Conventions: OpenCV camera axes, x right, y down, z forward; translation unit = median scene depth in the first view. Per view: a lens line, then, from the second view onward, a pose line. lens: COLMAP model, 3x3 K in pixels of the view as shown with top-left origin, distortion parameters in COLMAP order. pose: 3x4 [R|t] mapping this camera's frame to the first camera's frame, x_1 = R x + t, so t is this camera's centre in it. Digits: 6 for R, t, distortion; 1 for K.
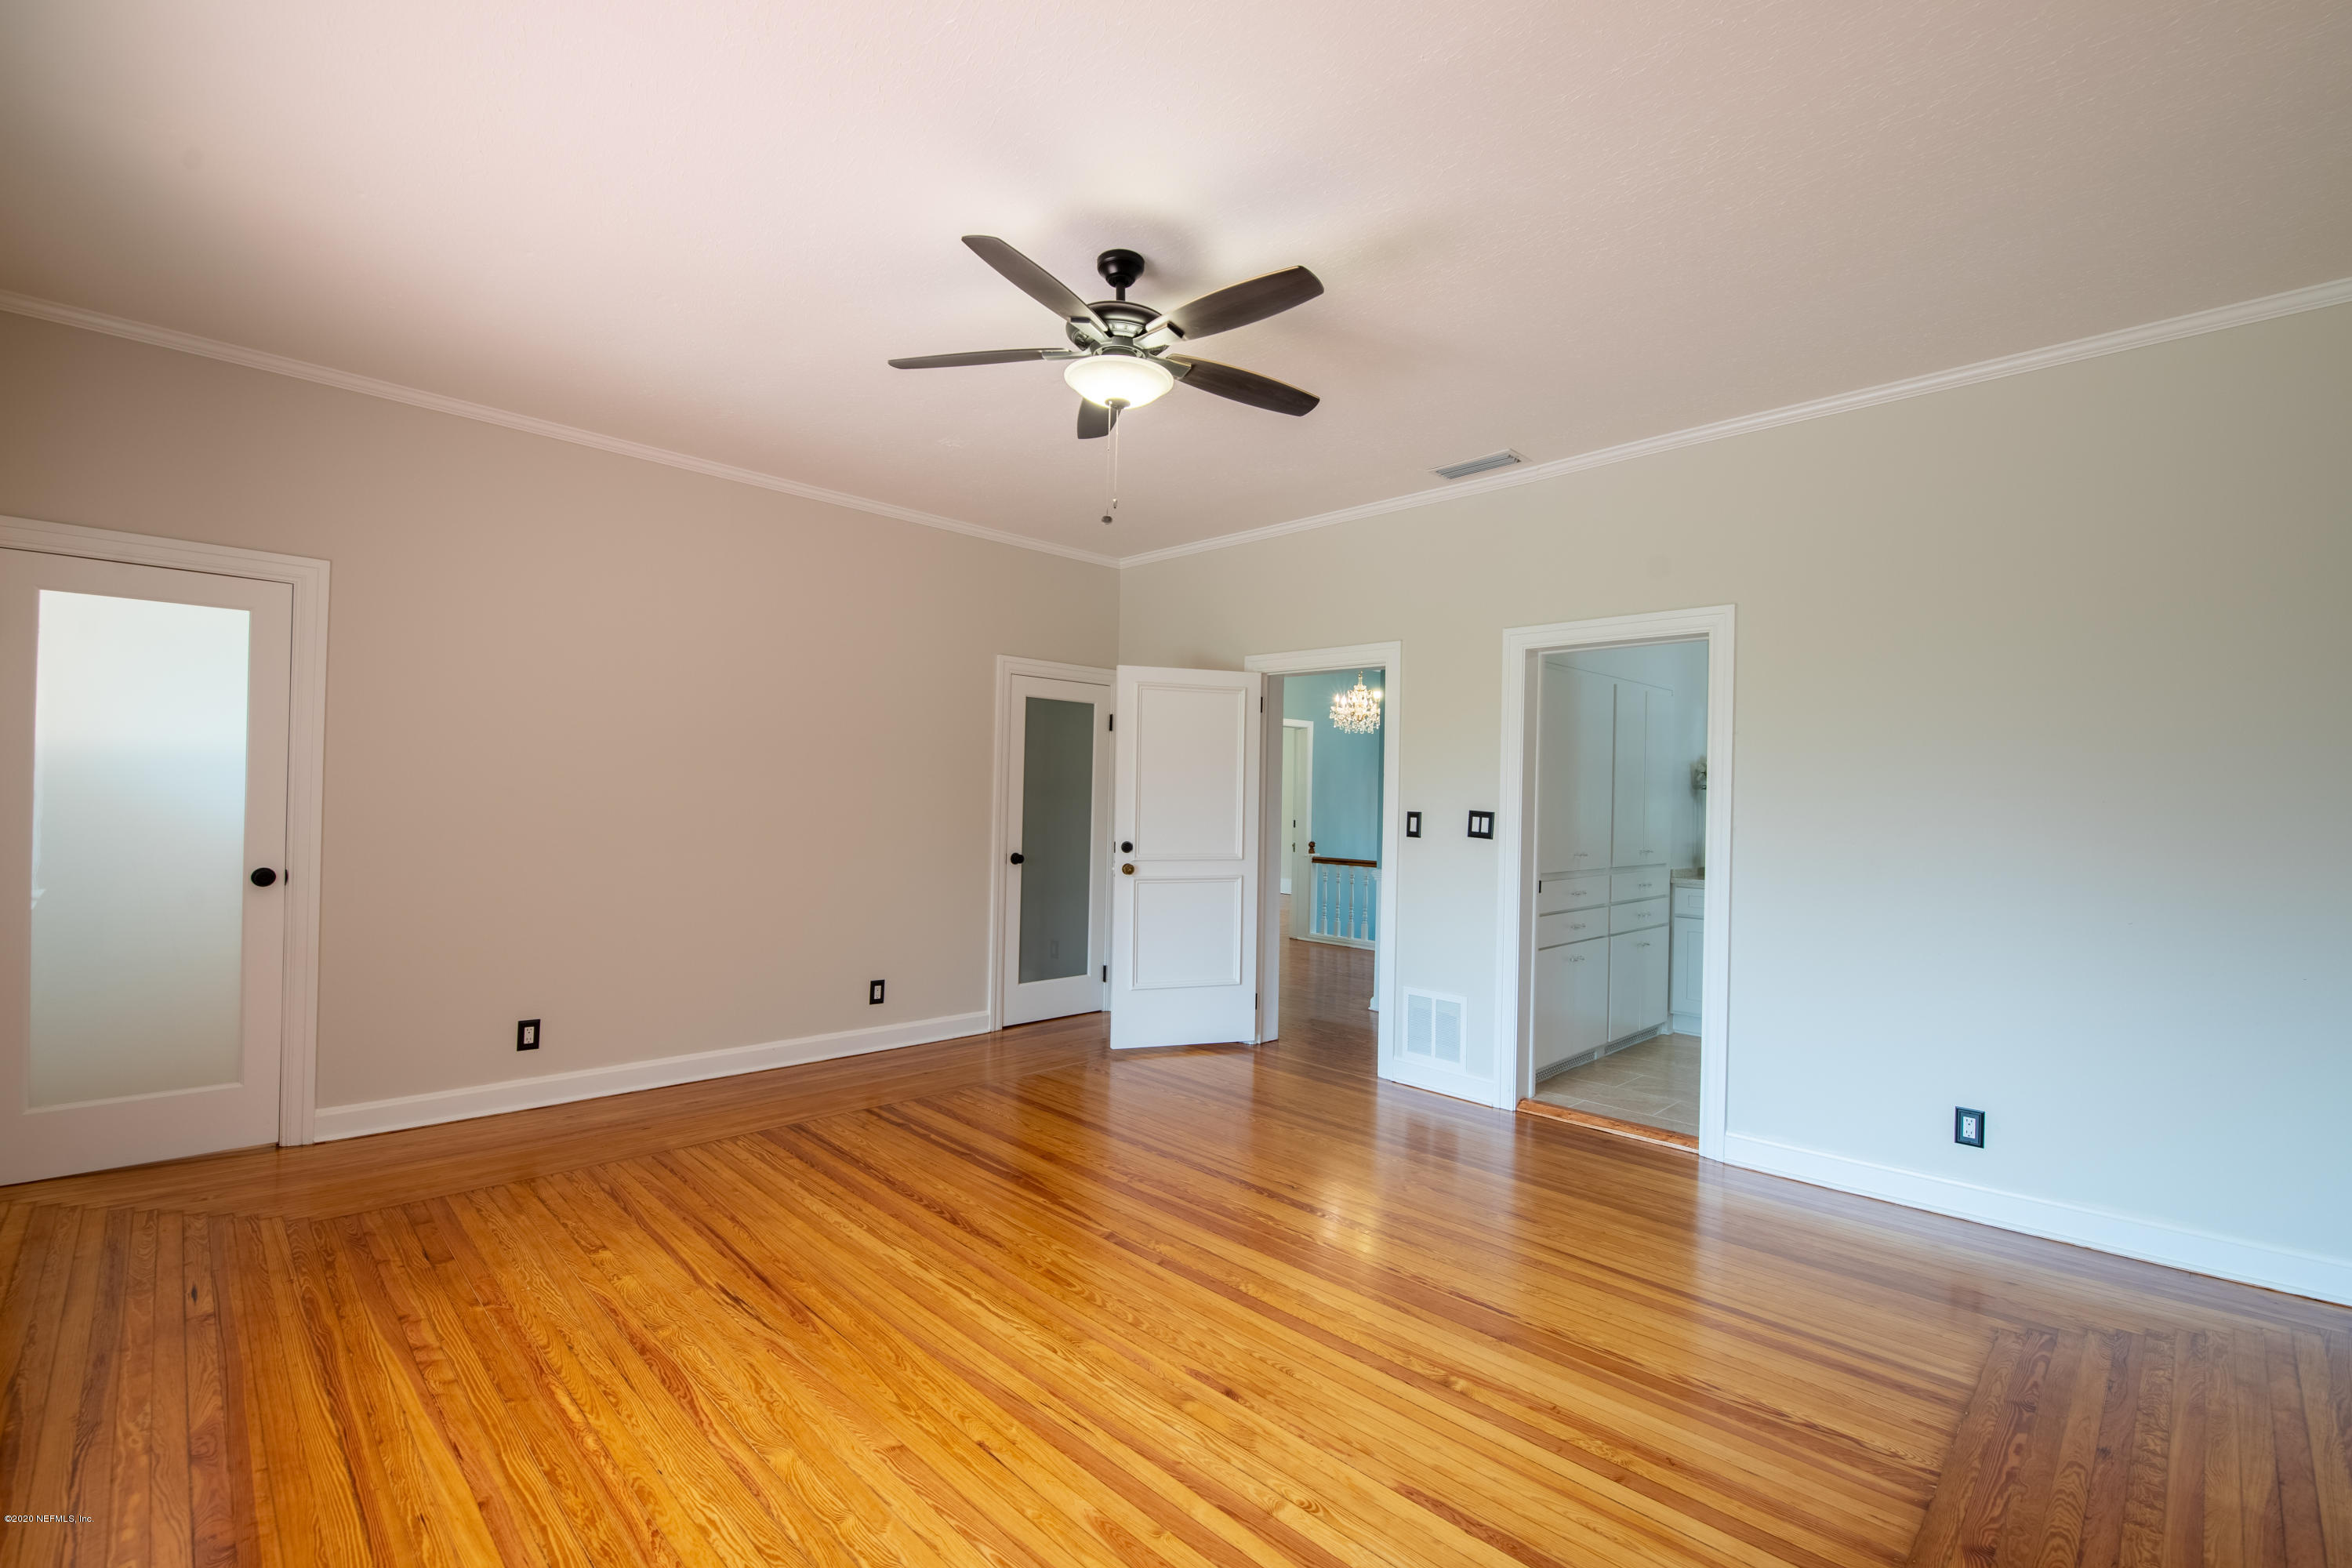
lens RADIAL K [[1037.1, 0, 1178.9], [0, 1037.1, 790.4], [0, 0, 1]] dist [0.000098, -0.000405]
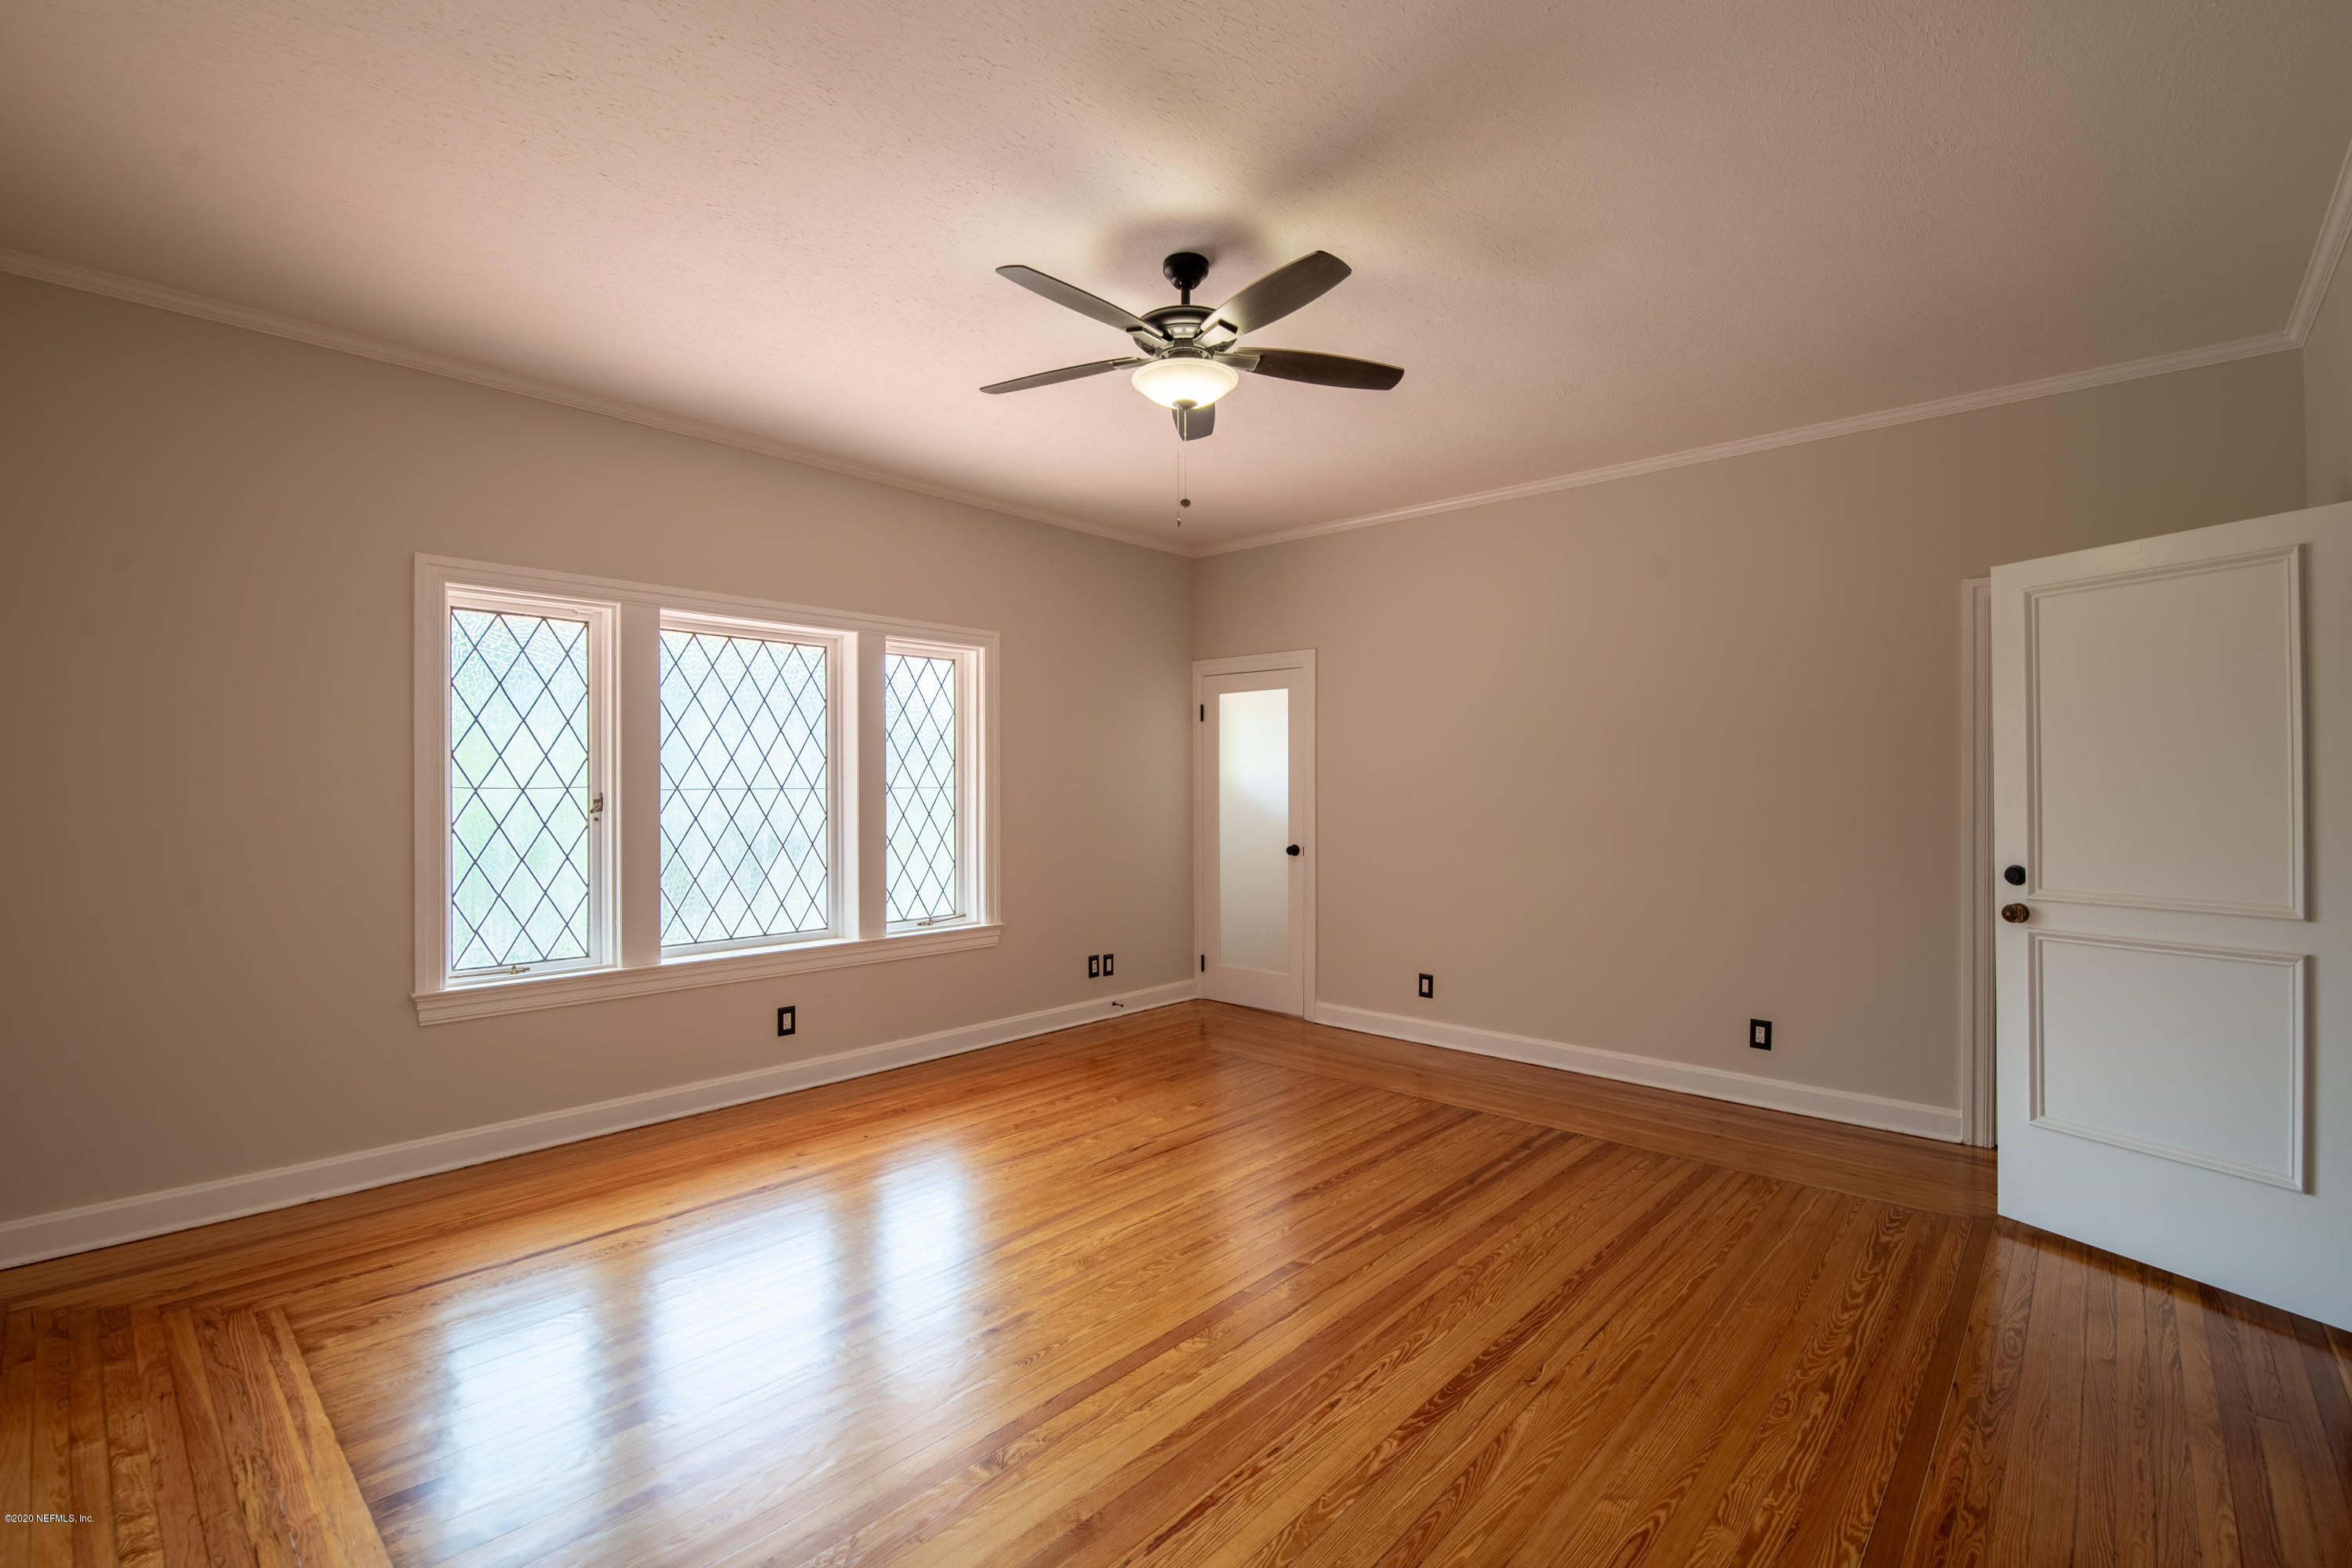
lens RADIAL K [[1037.1, 0, 1178.9], [0, 1037.1, 790.4], [0, 0, 1]] dist [0.000098, -0.000405]
pose [[0.054056, -0.022678, -0.998280, 0.755840], [0.006871, 0.999727, -0.022339, 0.025529], [0.998514, -0.005652, 0.054197, 0.746730]]
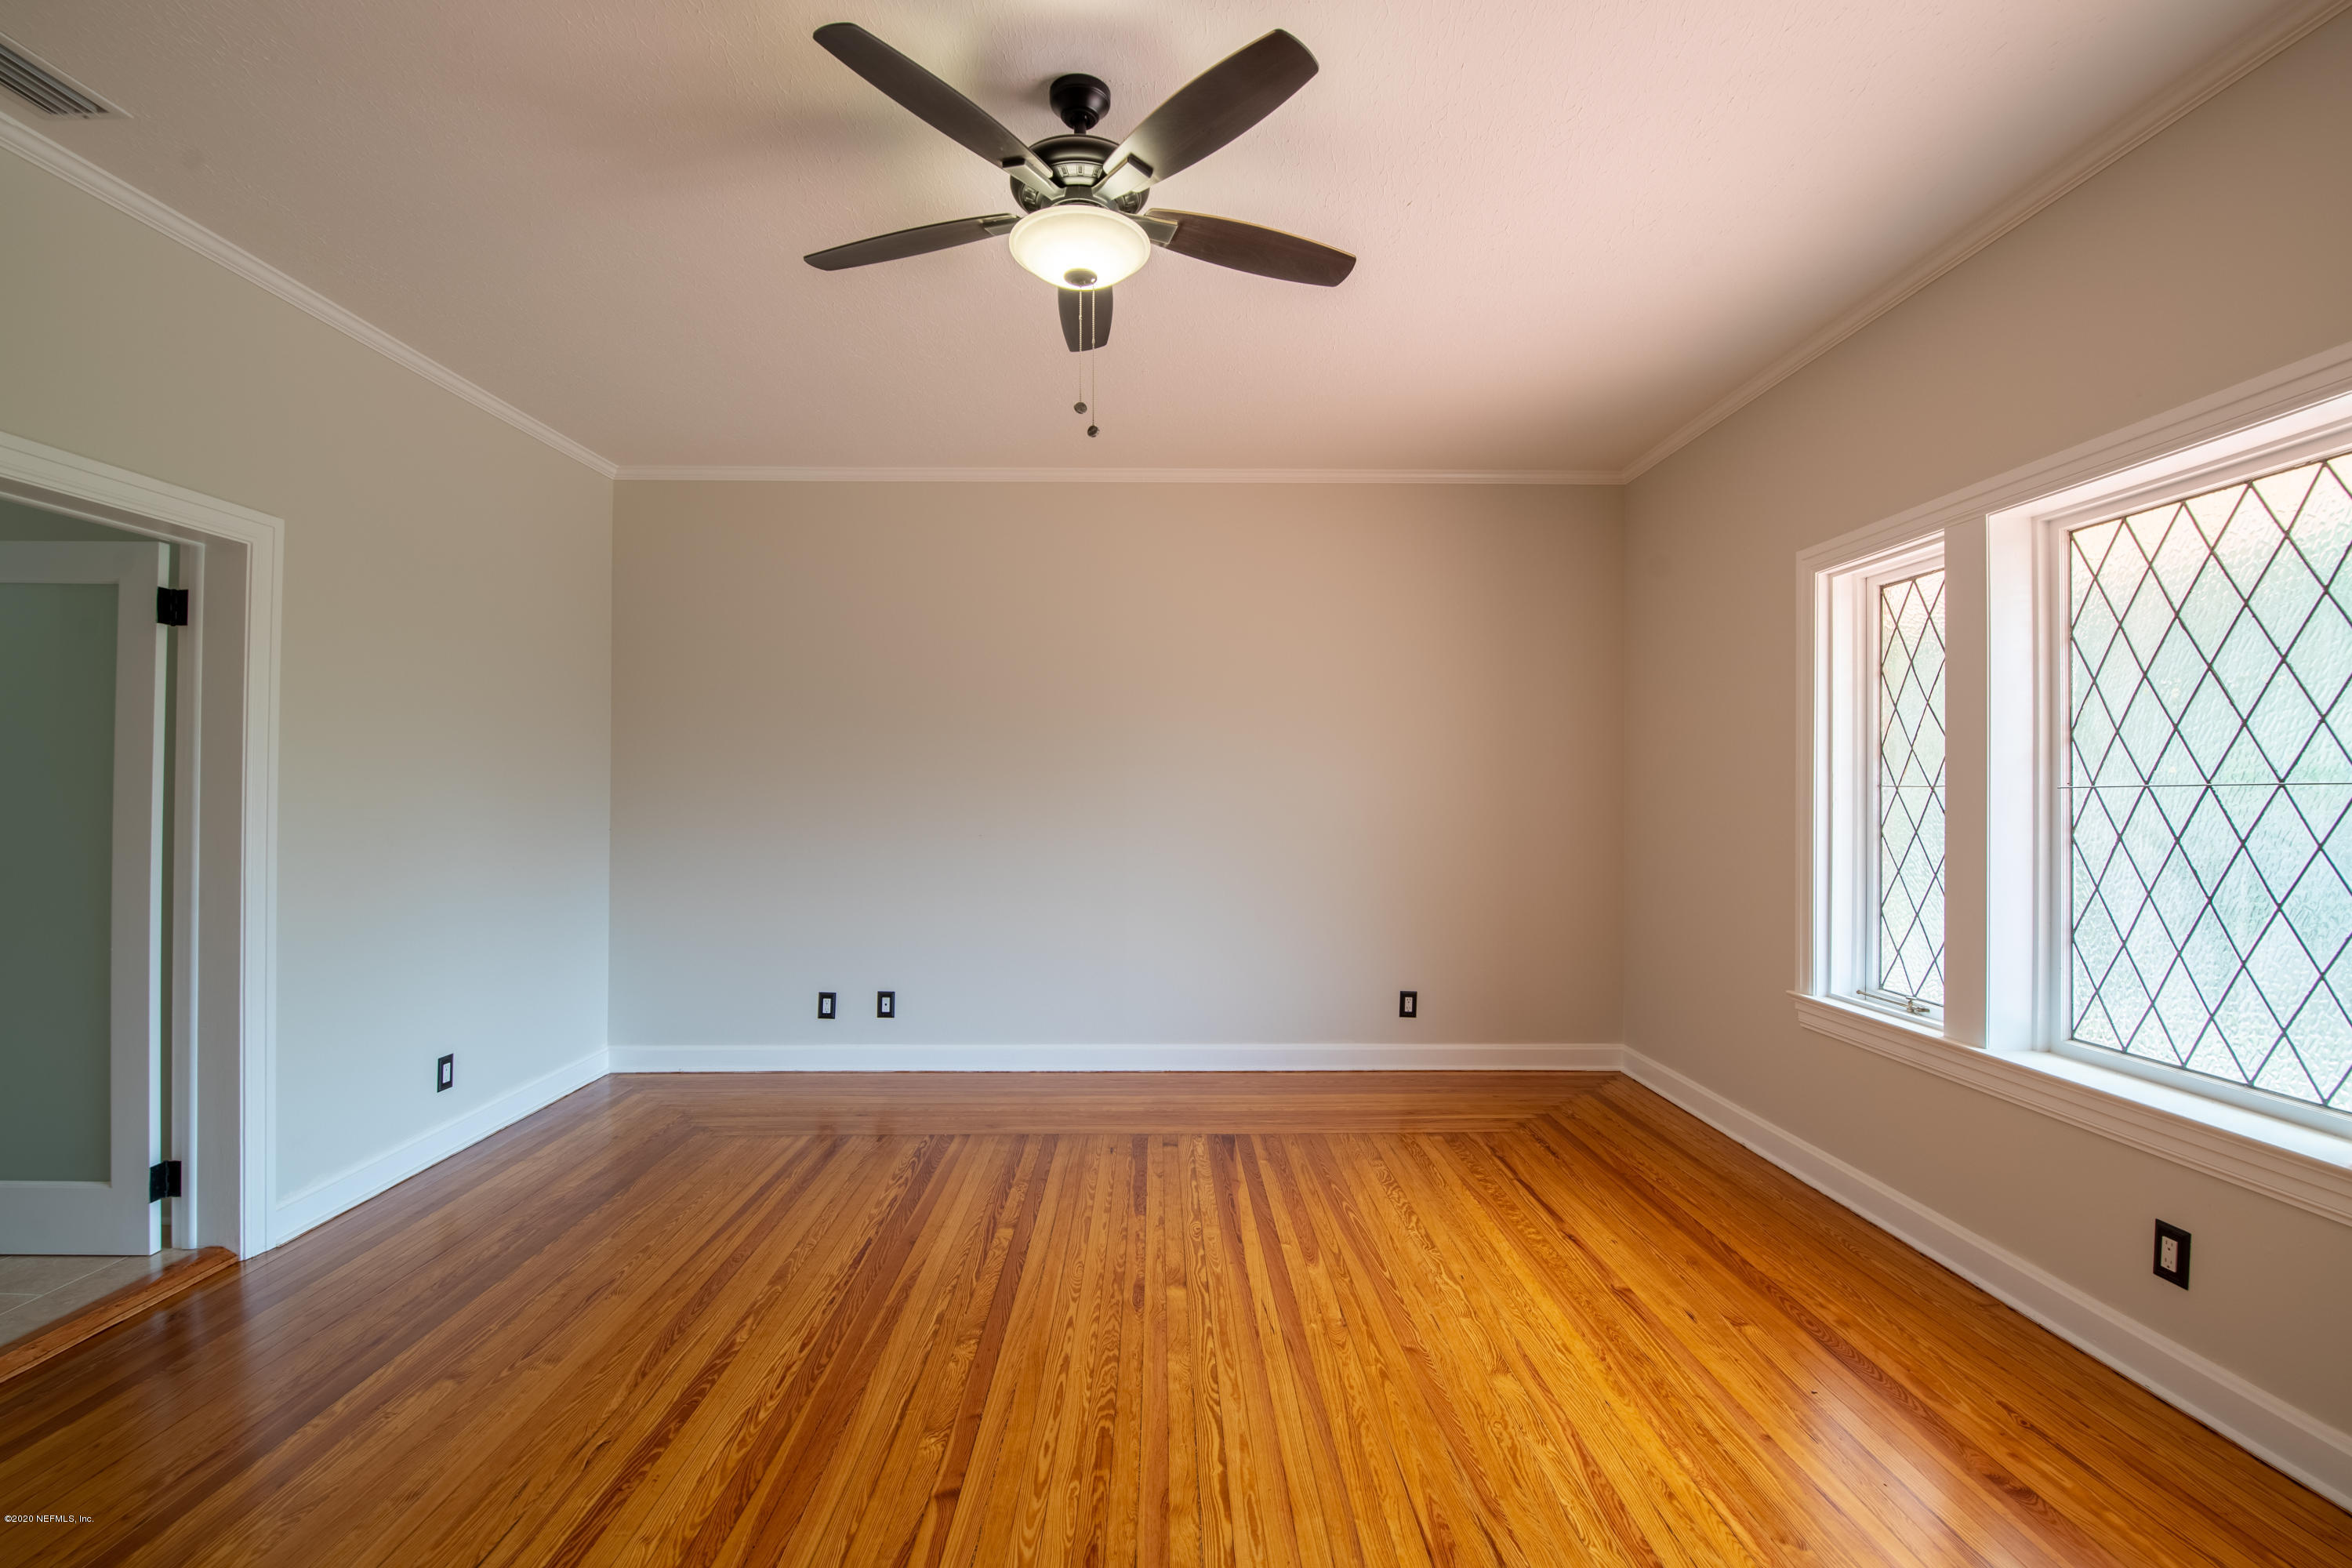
lens RADIAL K [[1037.1, 0, 1178.9], [0, 1037.1, 790.4], [0, 0, 1]] dist [0.000098, -0.000405]
pose [[-0.722733, -0.019712, 0.690846, -0.521834], [-0.018605, 0.999786, 0.009063, 0.000846], [-0.690877, -0.006303, -0.722945, 1.200528]]
